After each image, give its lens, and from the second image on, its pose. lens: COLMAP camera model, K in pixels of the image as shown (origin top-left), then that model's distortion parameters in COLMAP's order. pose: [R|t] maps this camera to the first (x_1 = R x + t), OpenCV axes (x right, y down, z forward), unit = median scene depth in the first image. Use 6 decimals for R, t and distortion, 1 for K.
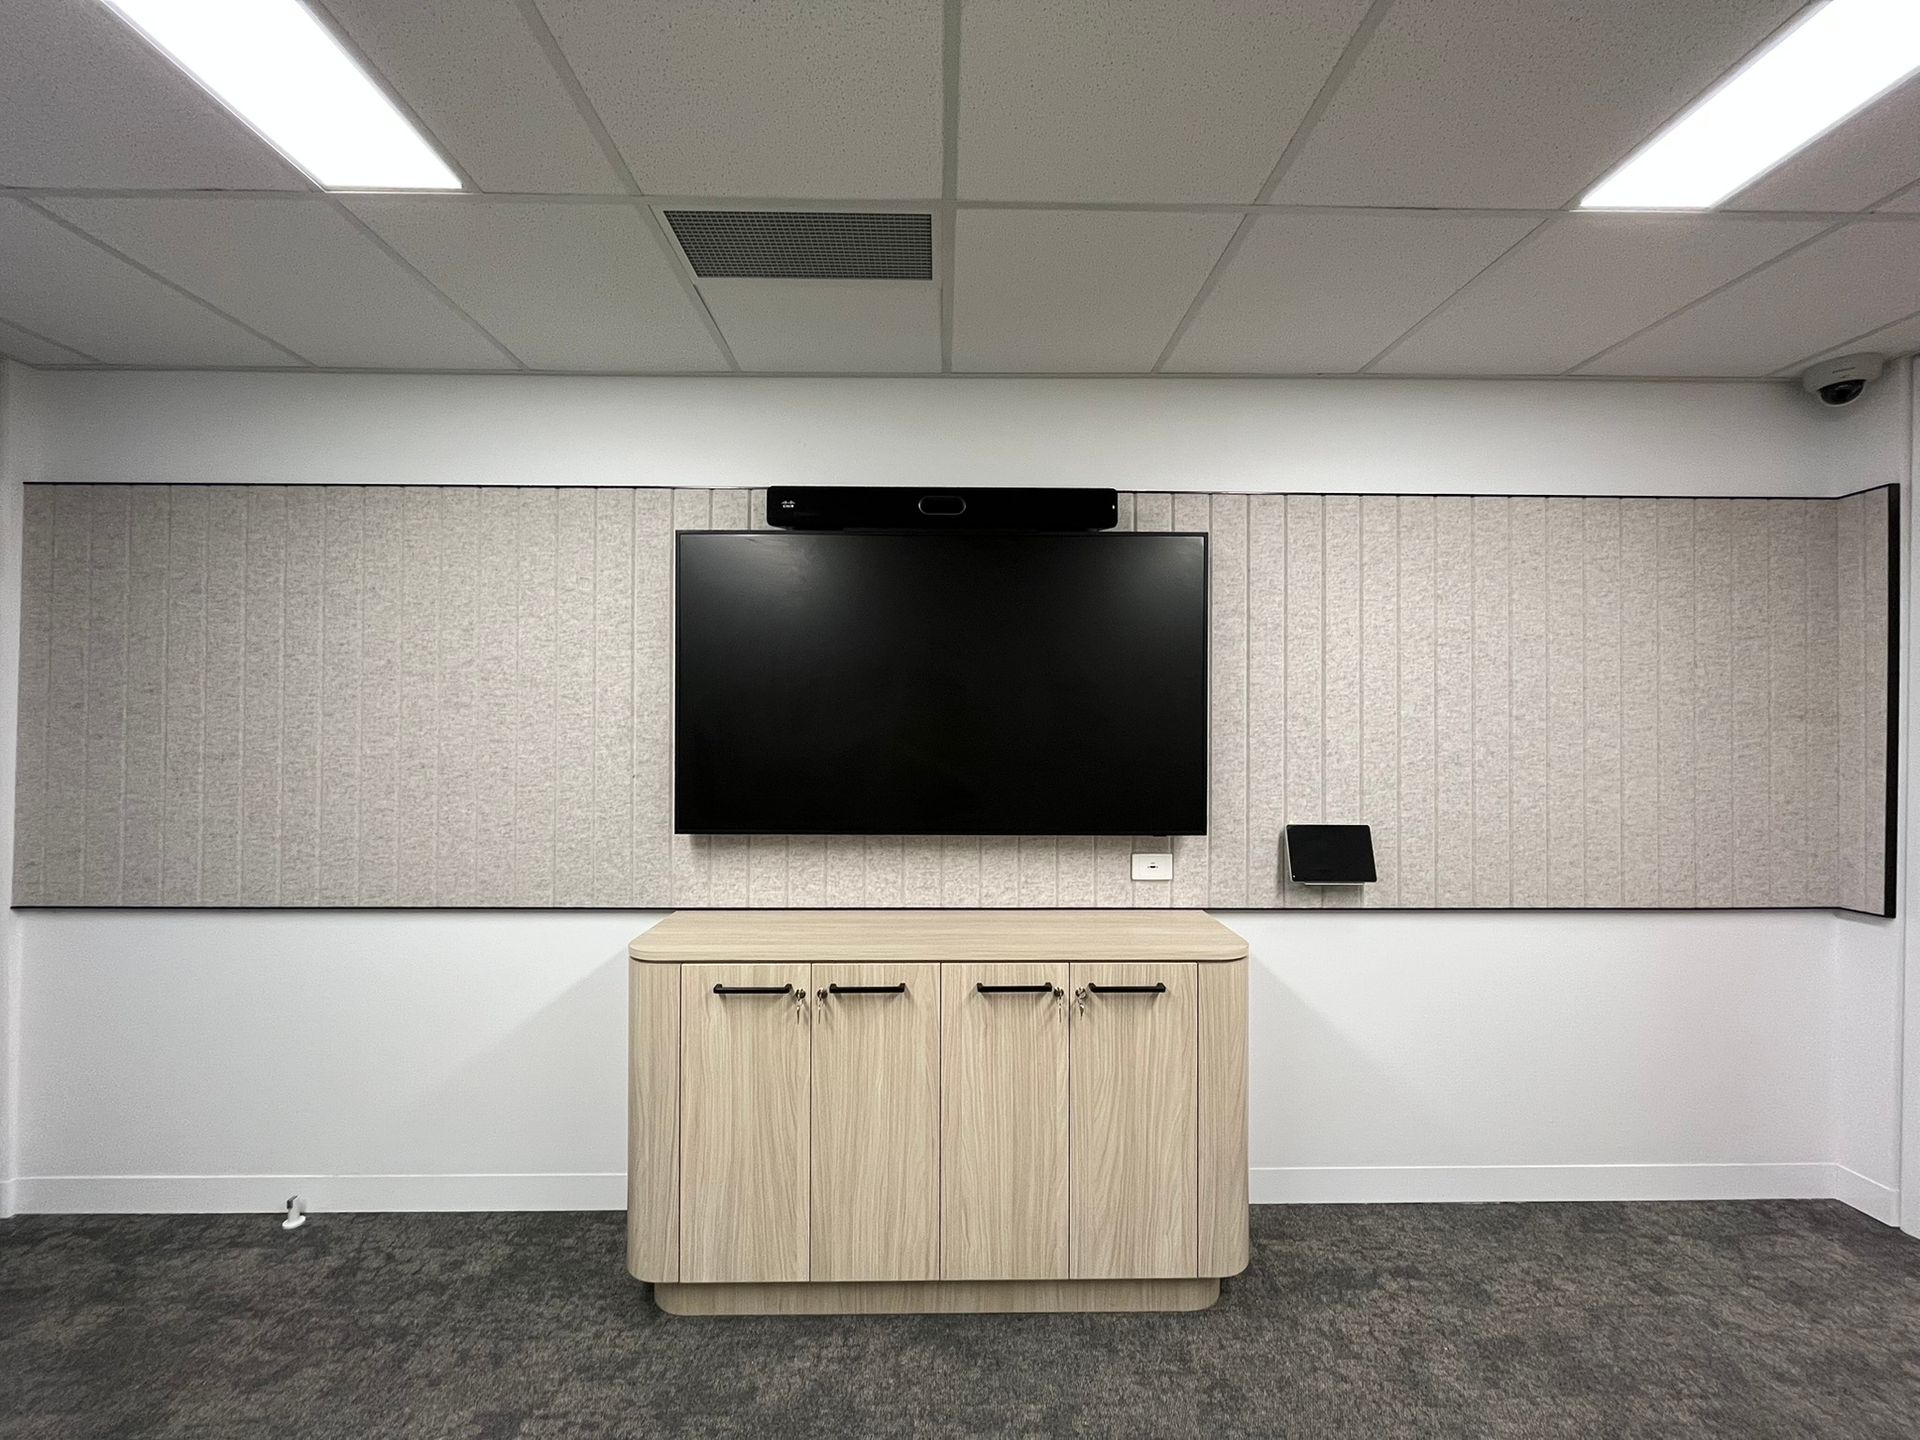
lens RADIAL K [[784.4, 0, 960.0], [0, 784.4, 720.0], [0, 0, 1]] dist [-0.000620, -0.000596]
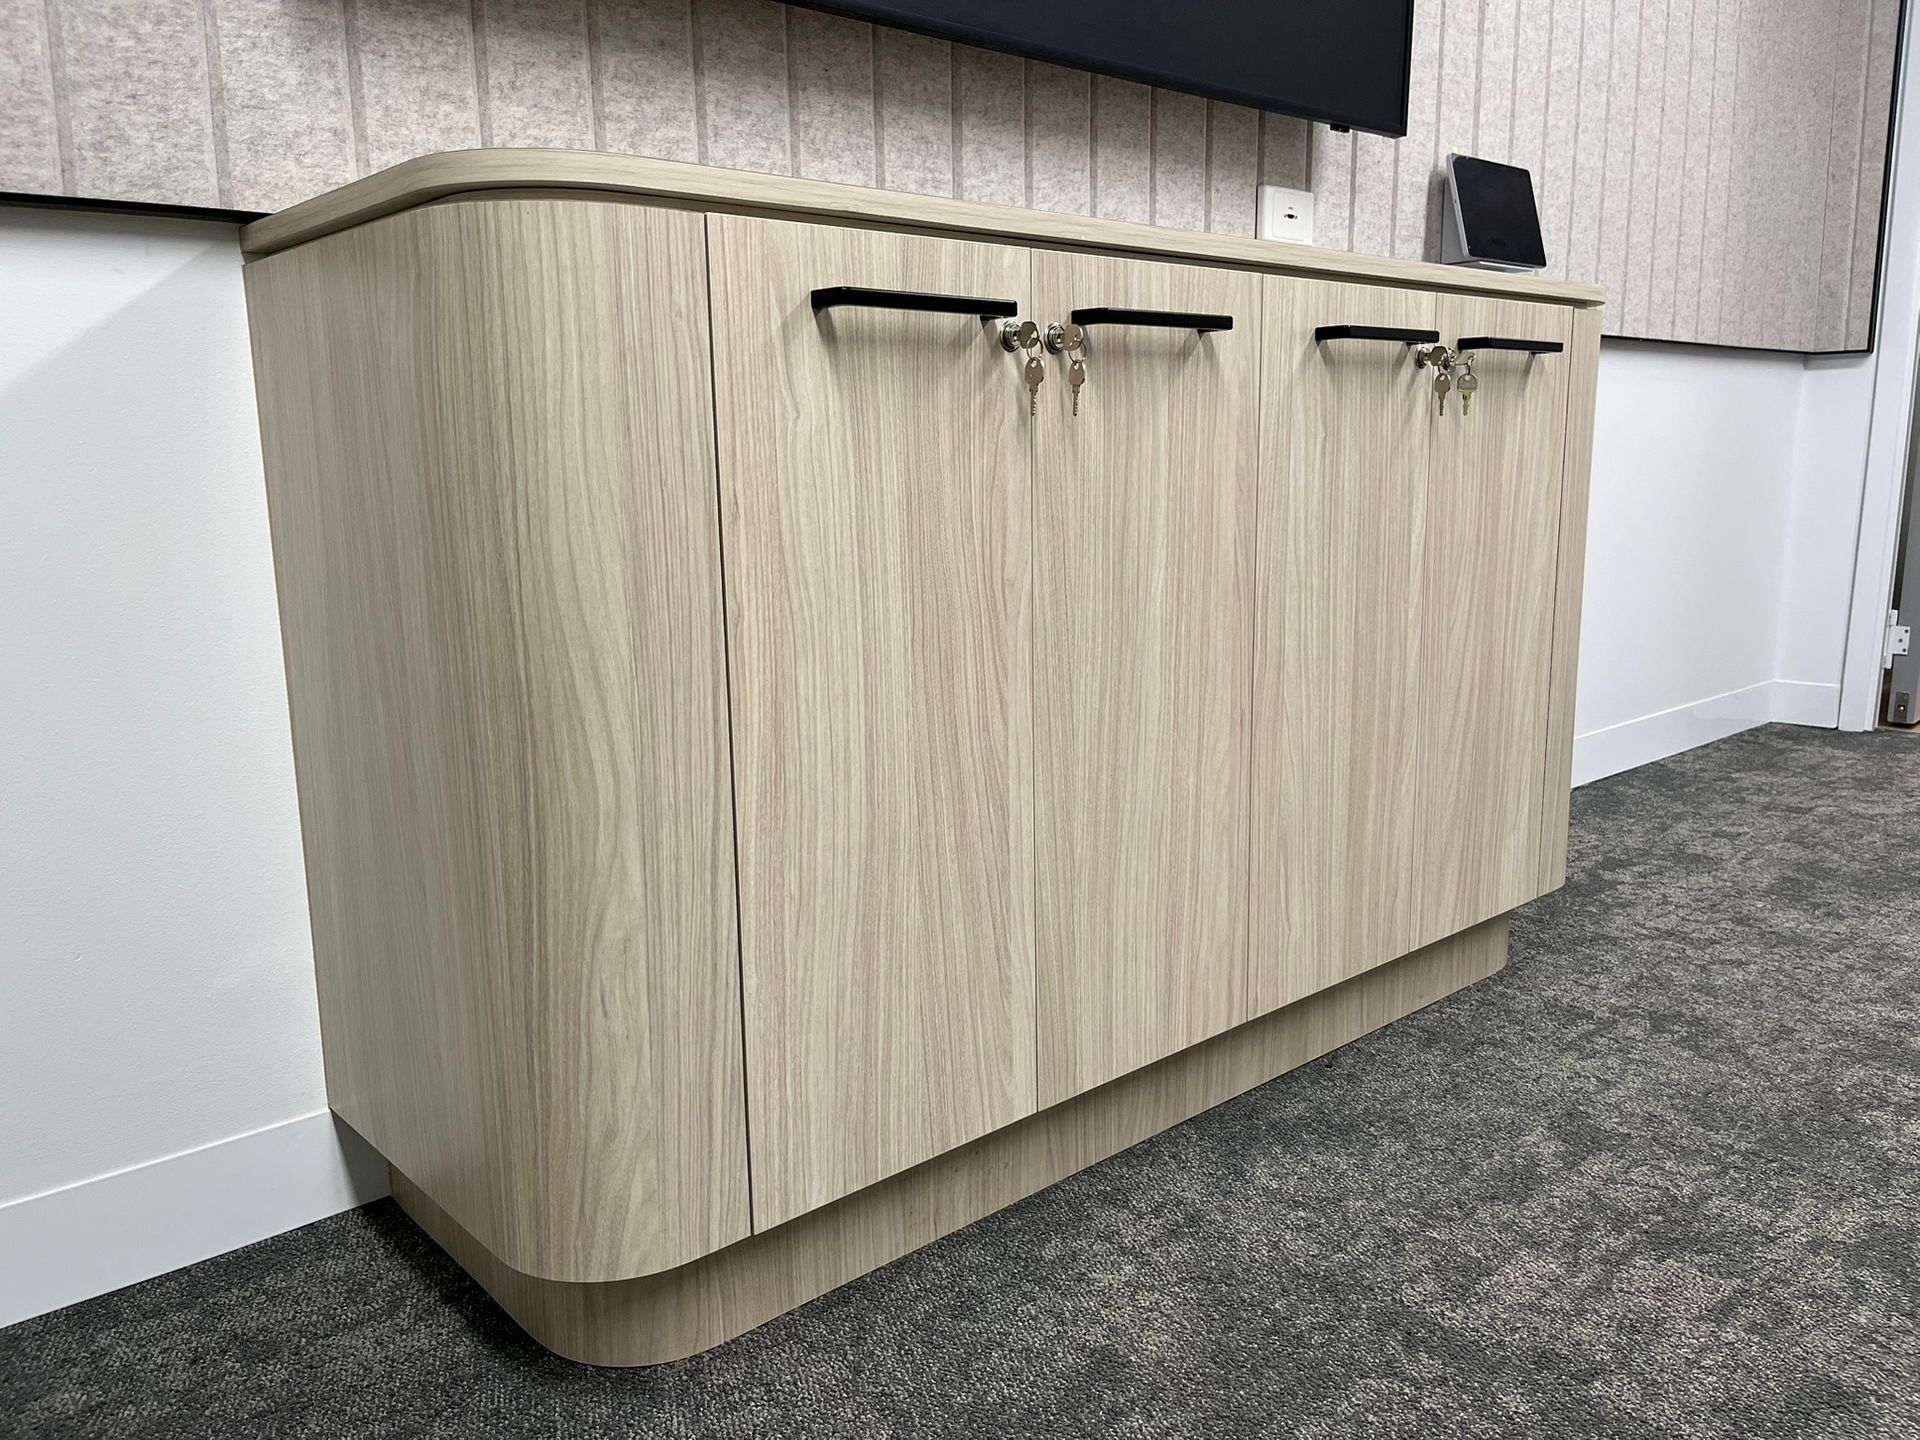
lens RADIAL K [[1464.7, 0, 960.0], [0, 1464.7, 720.0], [0, 0, 1]] dist [0.063205, -0.091717]
pose [[0.754299, -0.130371, 0.643457, -0.651935], [0.008500, 0.981943, 0.188987, 0.391473], [-0.656476, -0.137084, 0.741786, 0.517433]]
